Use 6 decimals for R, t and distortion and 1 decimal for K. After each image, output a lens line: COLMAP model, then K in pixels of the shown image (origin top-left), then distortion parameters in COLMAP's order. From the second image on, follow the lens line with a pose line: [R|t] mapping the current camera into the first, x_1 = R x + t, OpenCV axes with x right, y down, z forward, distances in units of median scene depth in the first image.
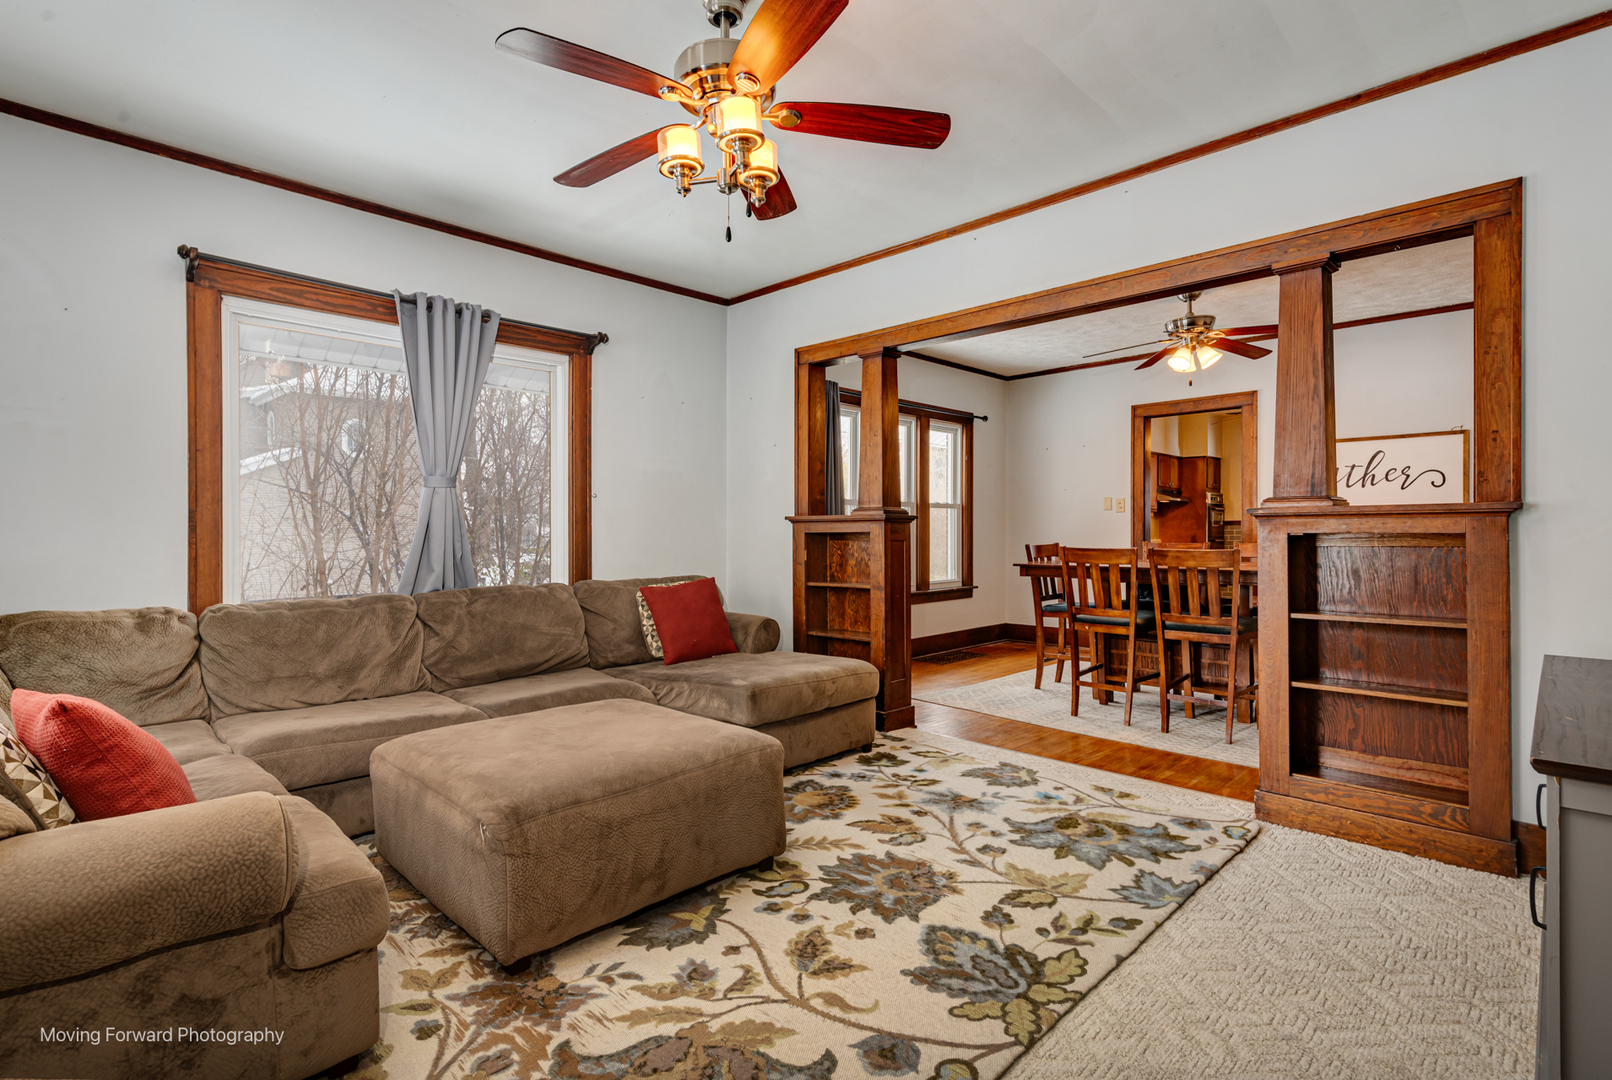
lens RADIAL K [[766.6, 0, 806.0], [0, 766.6, 540.0], [0, 0, 1]] dist [0.002405, 0.000253]
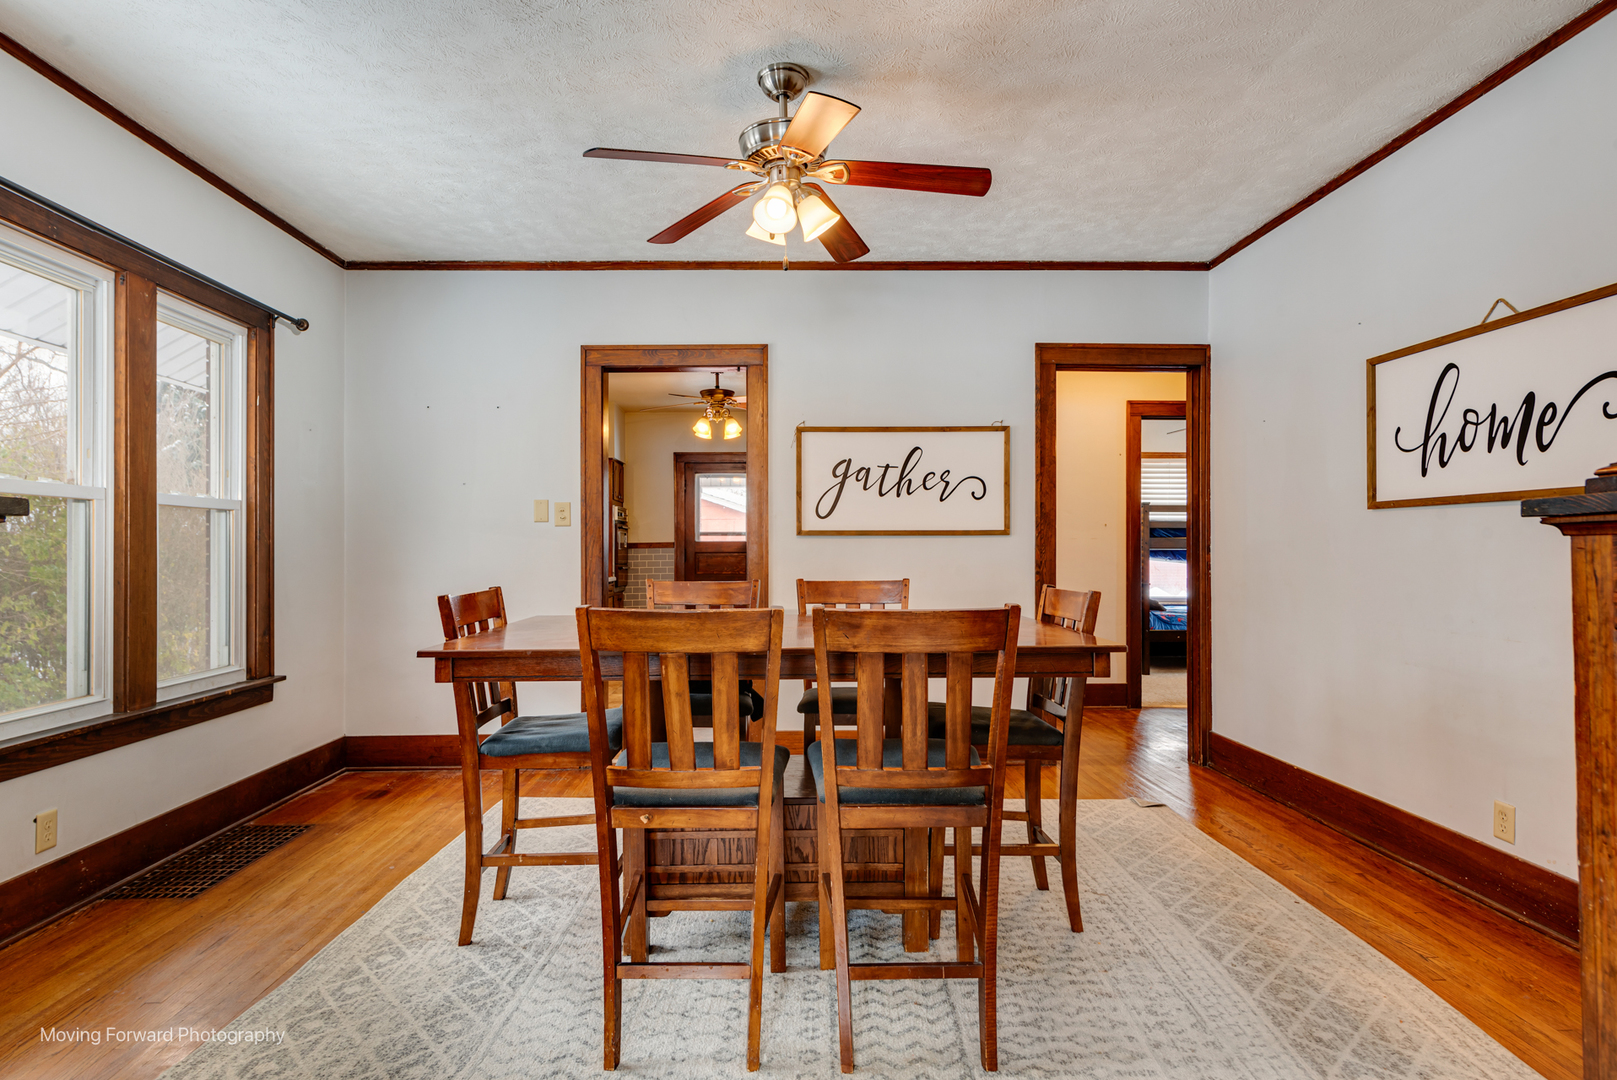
lens RADIAL K [[832.1, 0, 768.5], [0, 832.1, 550.4], [0, 0, 1]] dist [0.012602, -0.000064]
pose [[0.719028, 0.002198, 0.694978, 0.136508], [0.008931, 0.999883, -0.012403, -0.013880], [-0.694924, 0.015124, 0.718925, 0.721704]]
